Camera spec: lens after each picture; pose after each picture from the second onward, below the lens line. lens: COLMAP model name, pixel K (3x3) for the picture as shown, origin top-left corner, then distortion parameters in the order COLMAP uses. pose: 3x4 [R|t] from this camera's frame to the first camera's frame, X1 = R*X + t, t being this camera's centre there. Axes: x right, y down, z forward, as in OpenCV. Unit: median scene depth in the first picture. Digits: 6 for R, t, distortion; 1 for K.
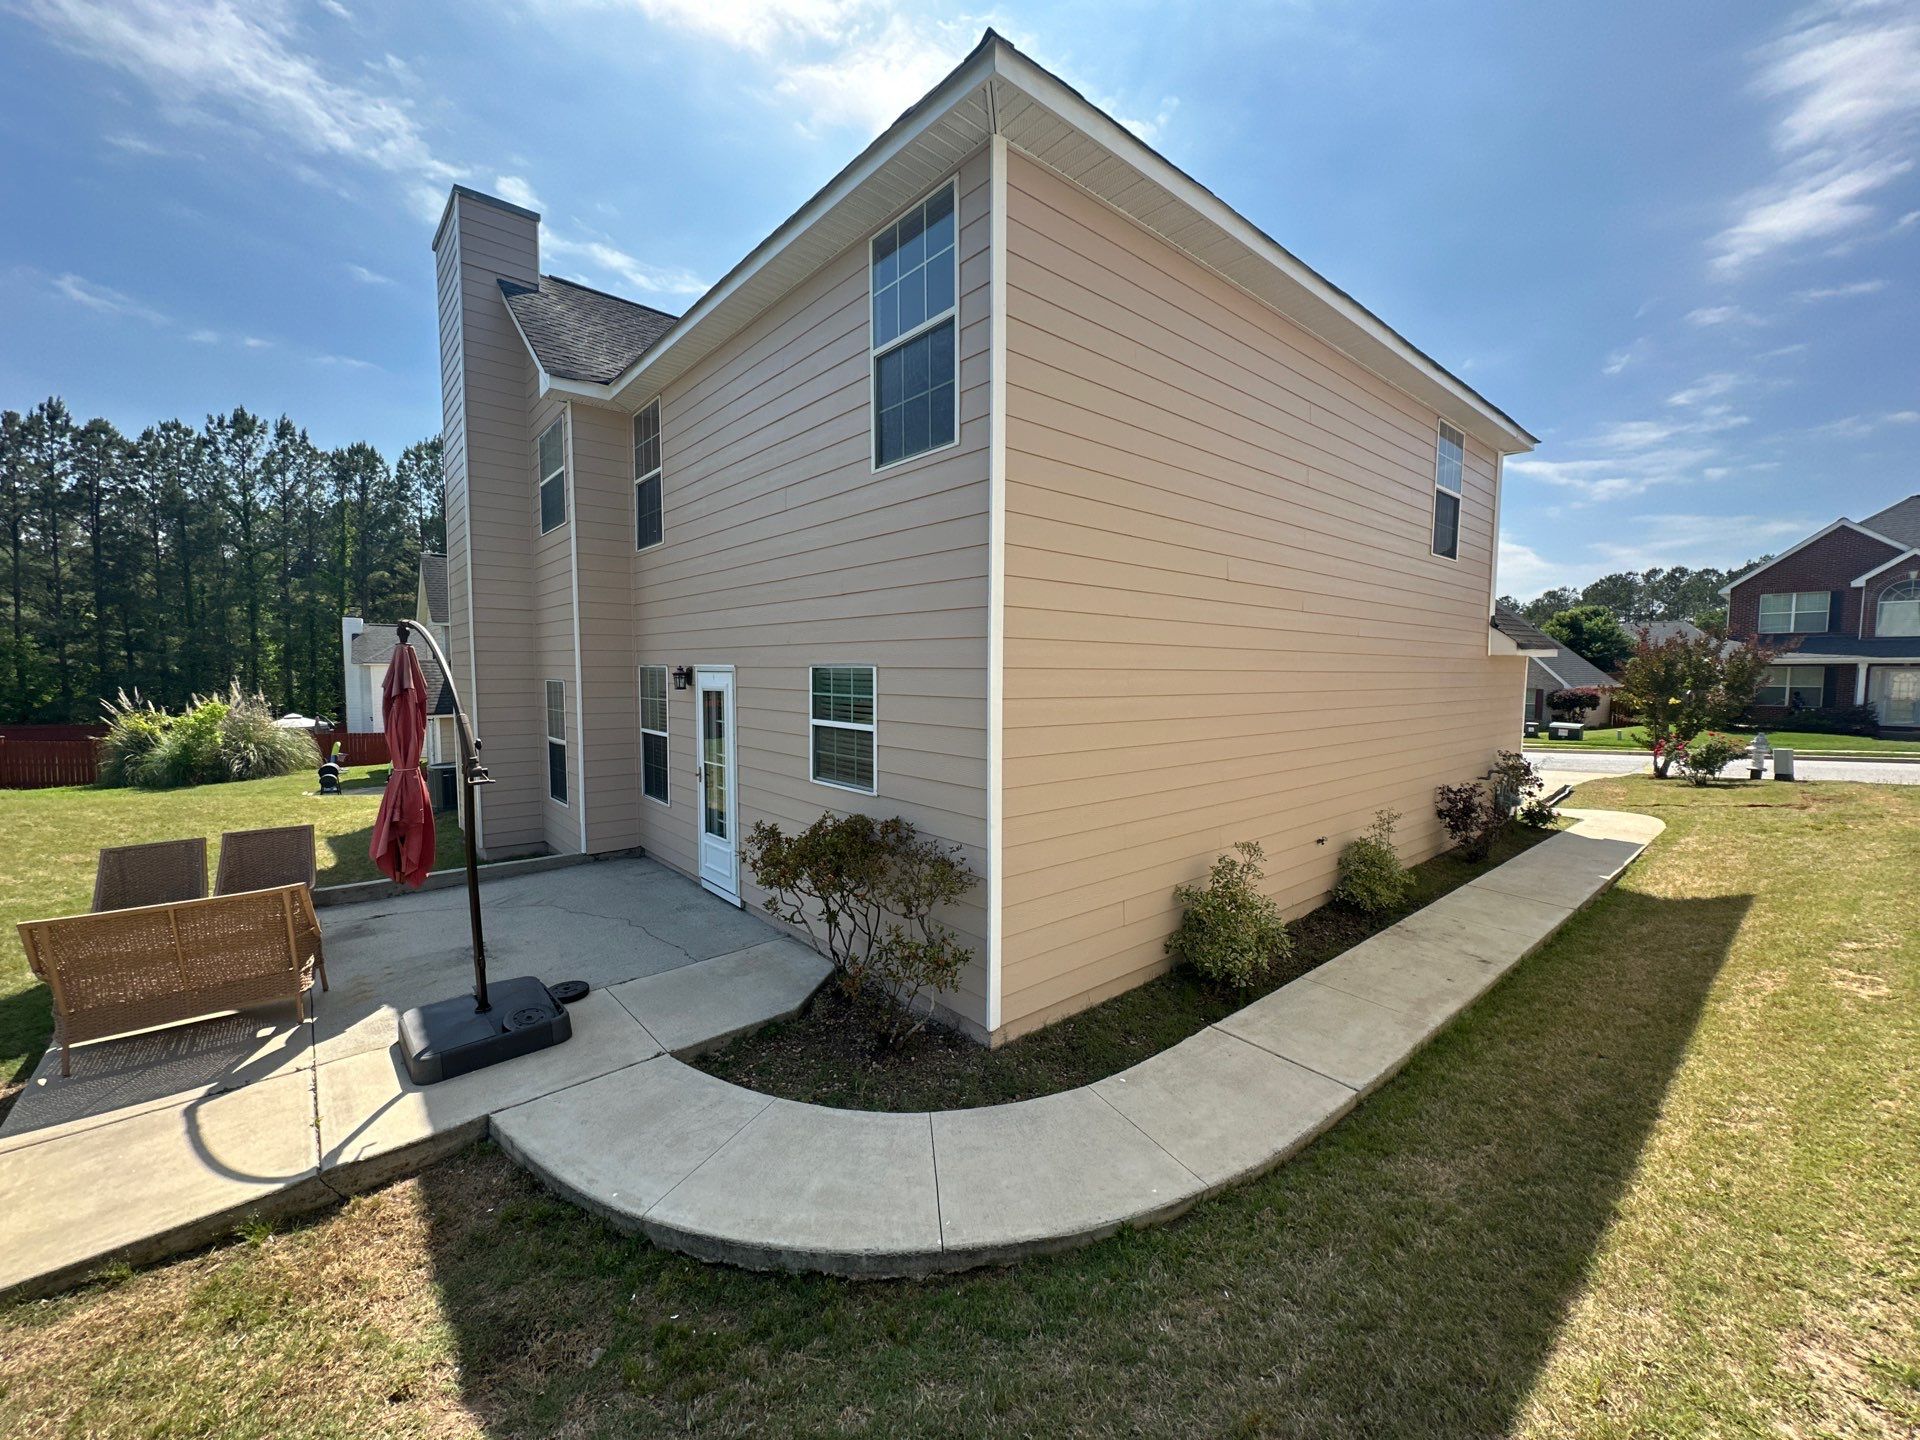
lens RADIAL K [[773.2, 0, 960.0], [0, 773.2, 720.0], [0, 0, 1]] dist [-0.000692, 0.000036]
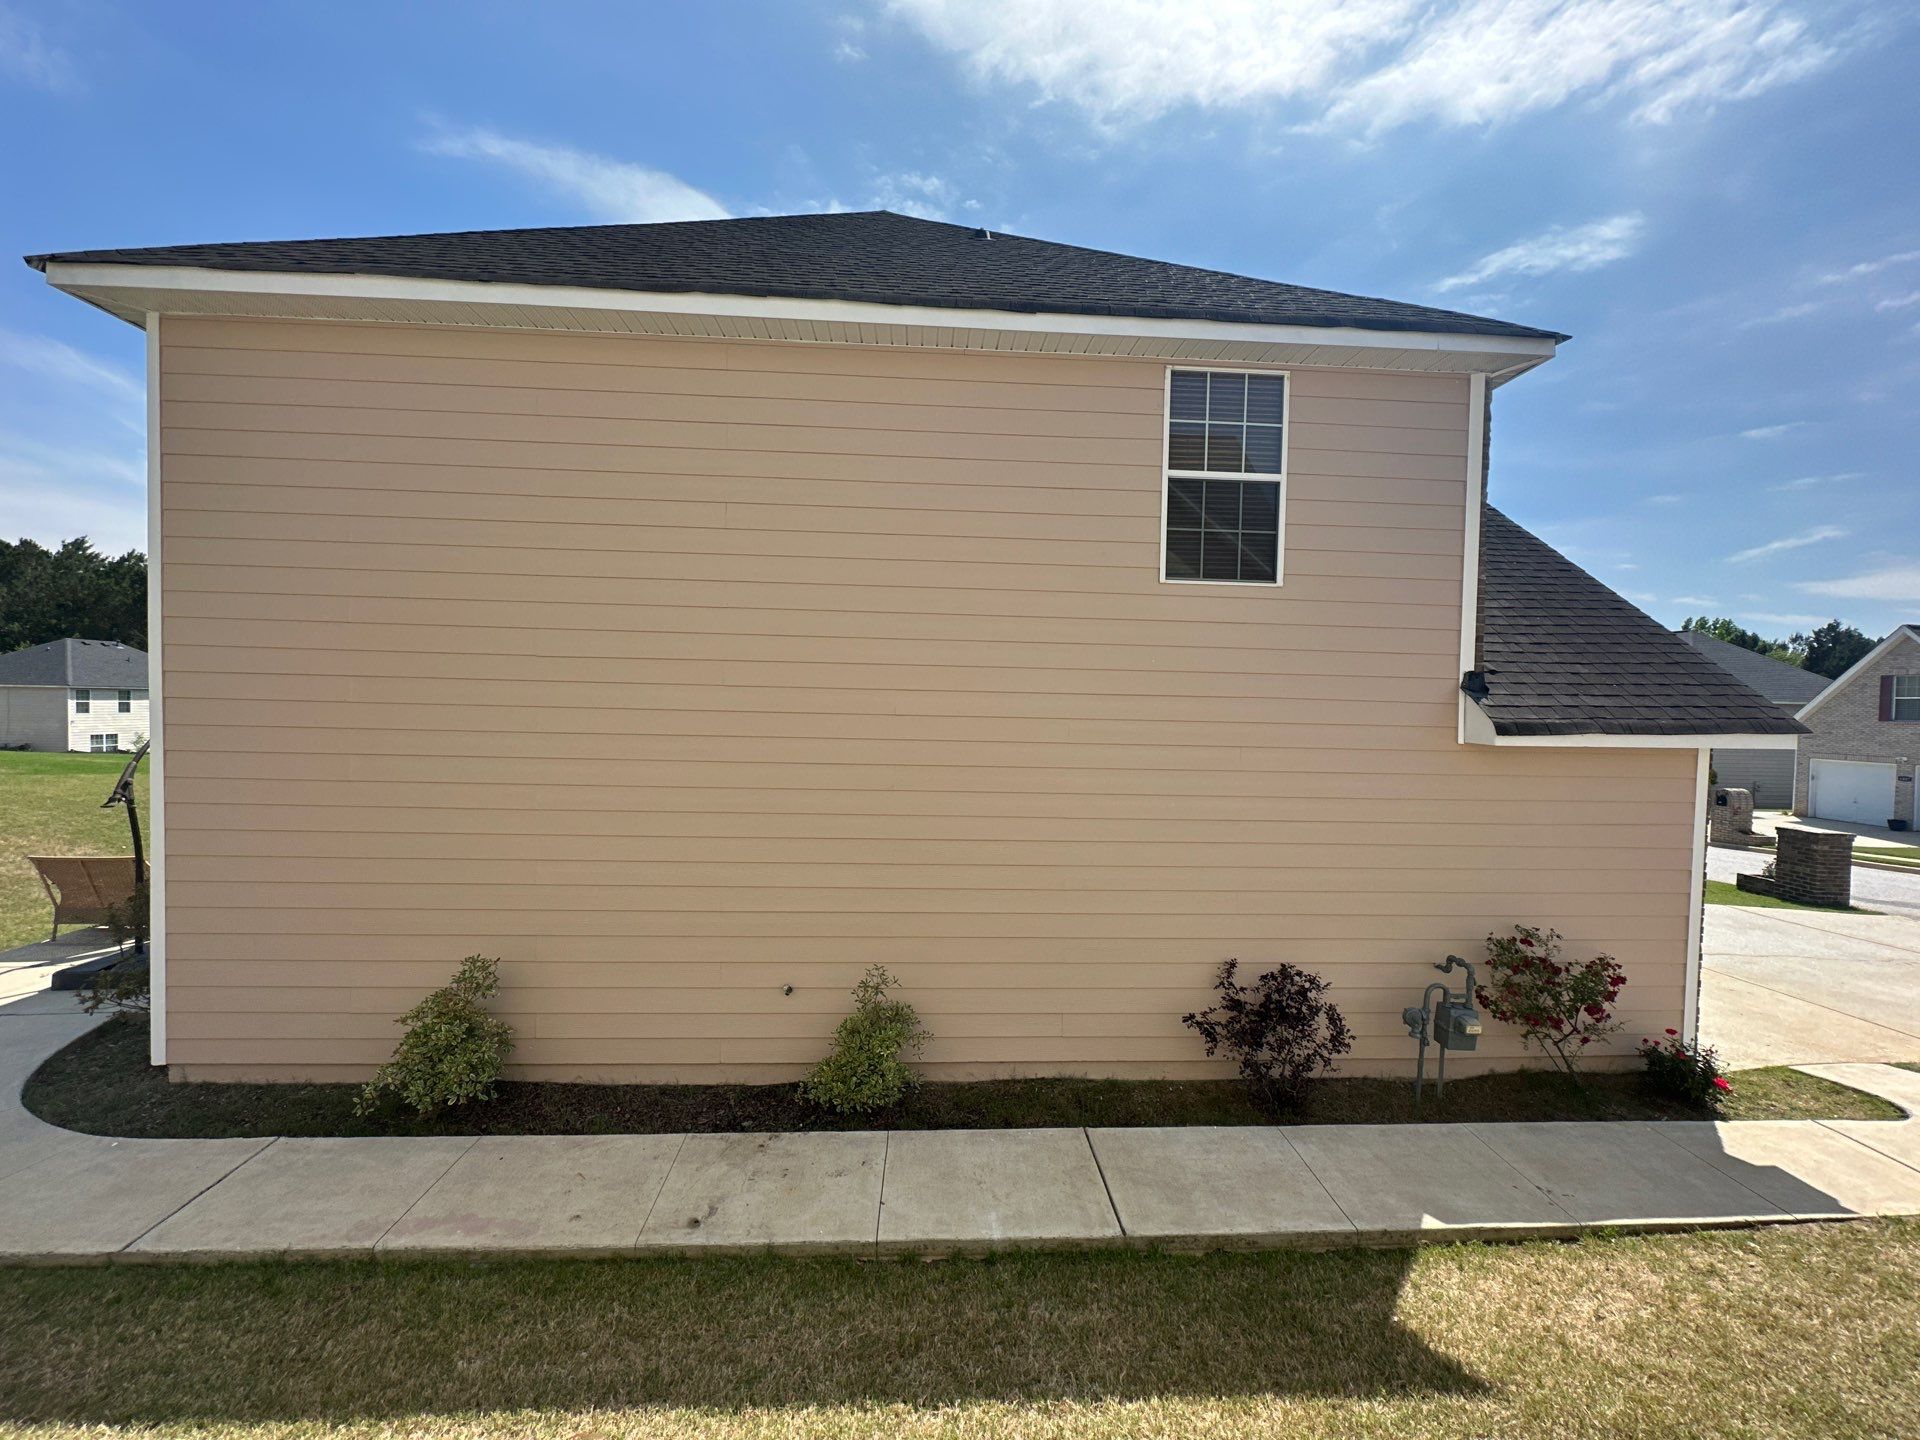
lens RADIAL K [[773.2, 0, 960.0], [0, 773.2, 720.0], [0, 0, 1]] dist [-0.000692, 0.000036]
pose [[0.786350, 0.021855, -0.617395, 1.097519], [-0.056406, 0.997740, -0.036522, -0.088878], [0.615201, 0.063544, 0.785805, 0.523327]]
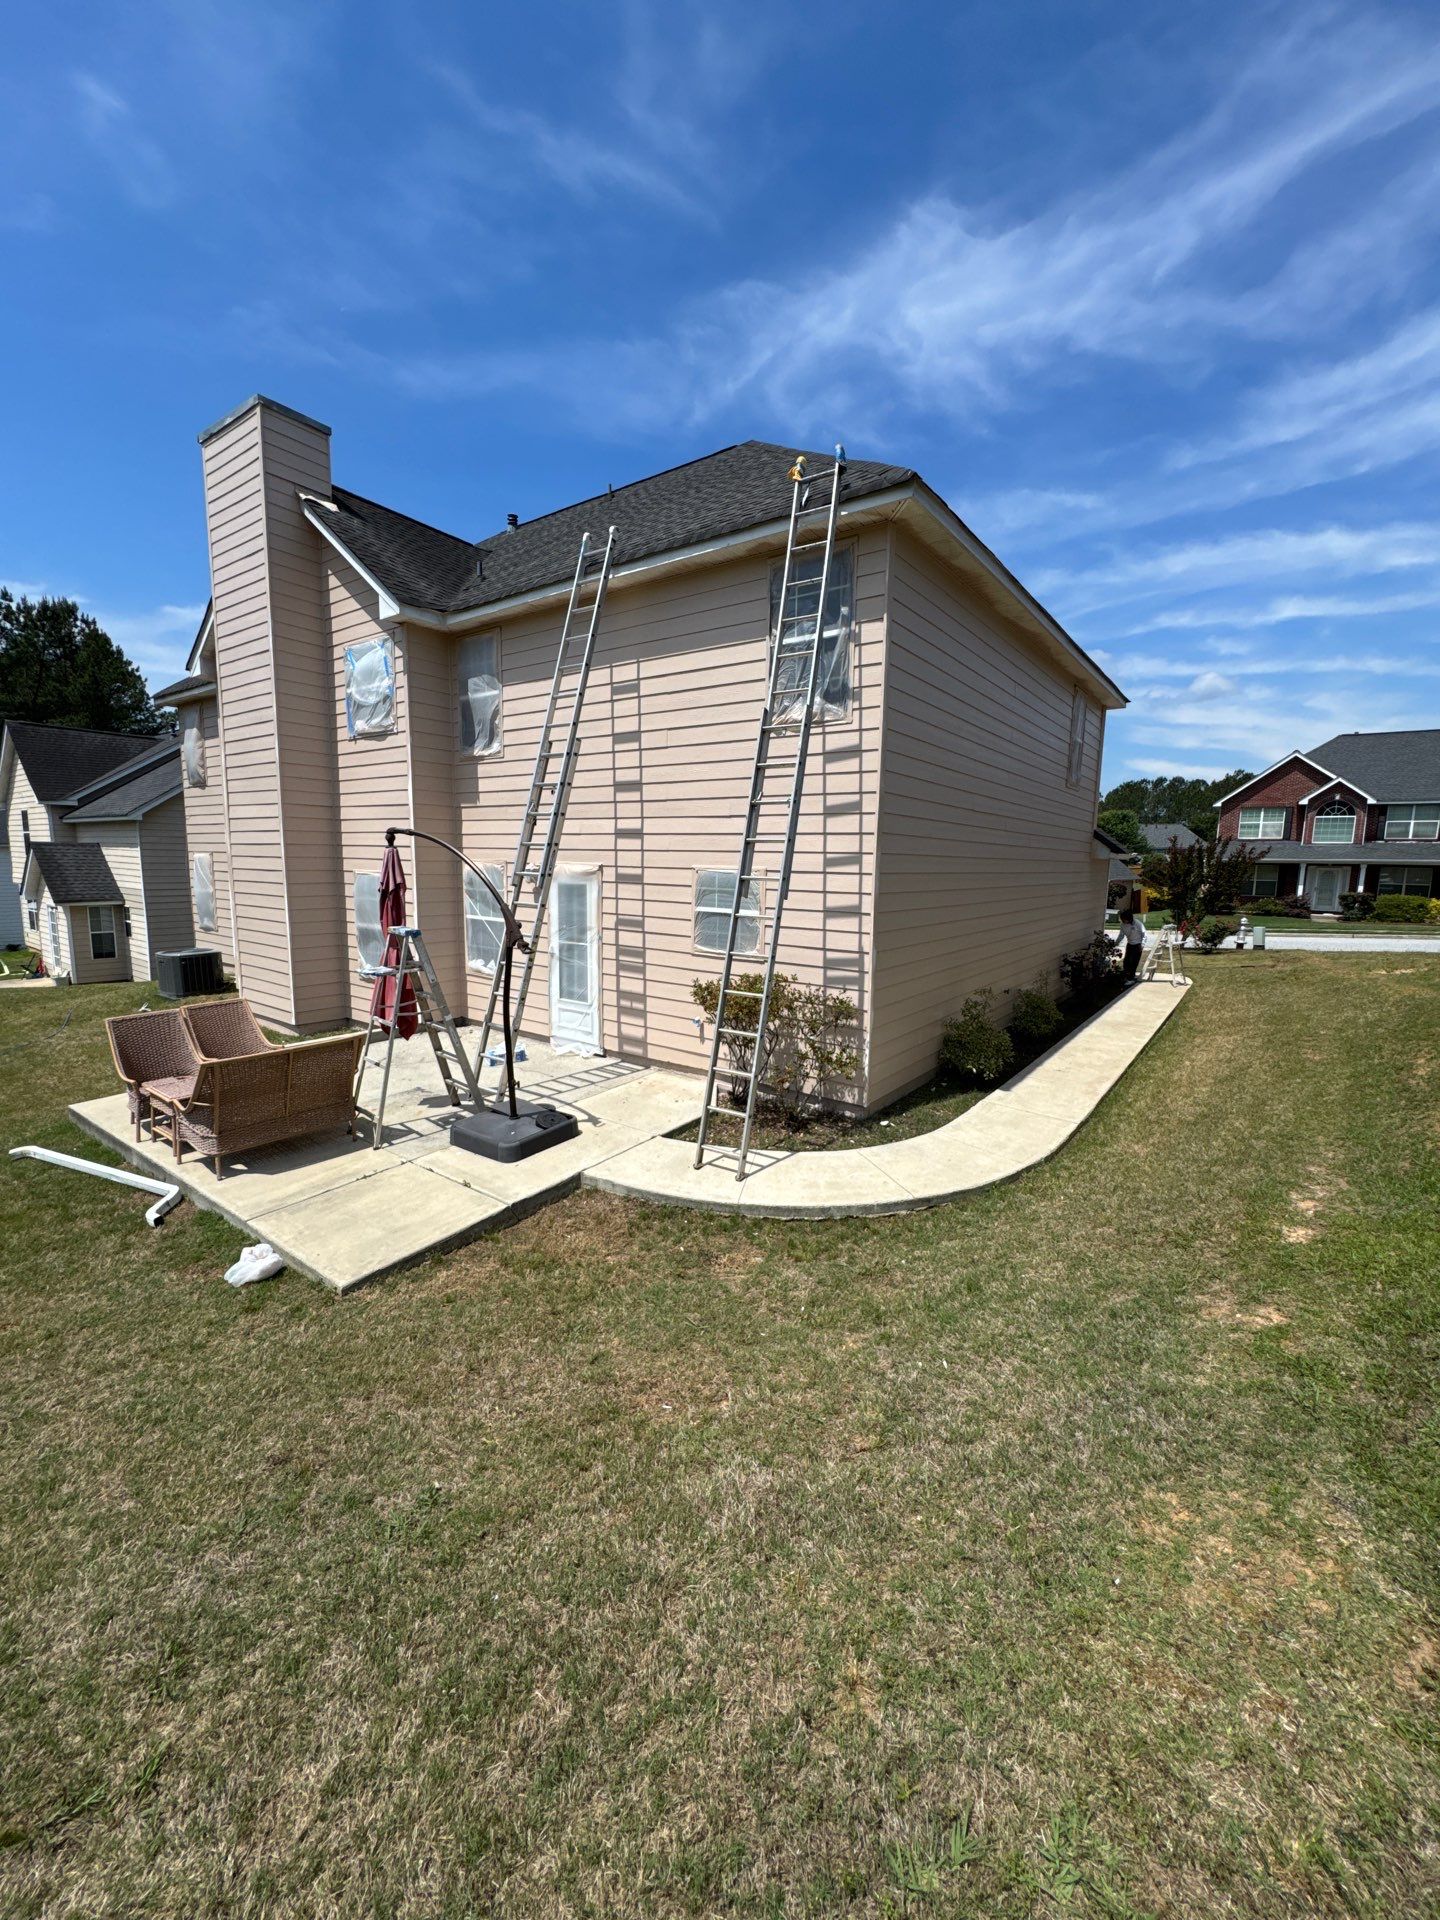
lens RADIAL K [[773.2, 0, 720.0], [0, 773.2, 960.0], [0, 0, 1]] dist [-0.000692, 0.000036]
pose [[0.974644, -0.015121, 0.223251, -0.391595], [-0.000789, 0.997476, 0.071005, -0.003803], [-0.223761, -0.069381, 0.972172, -0.287016]]
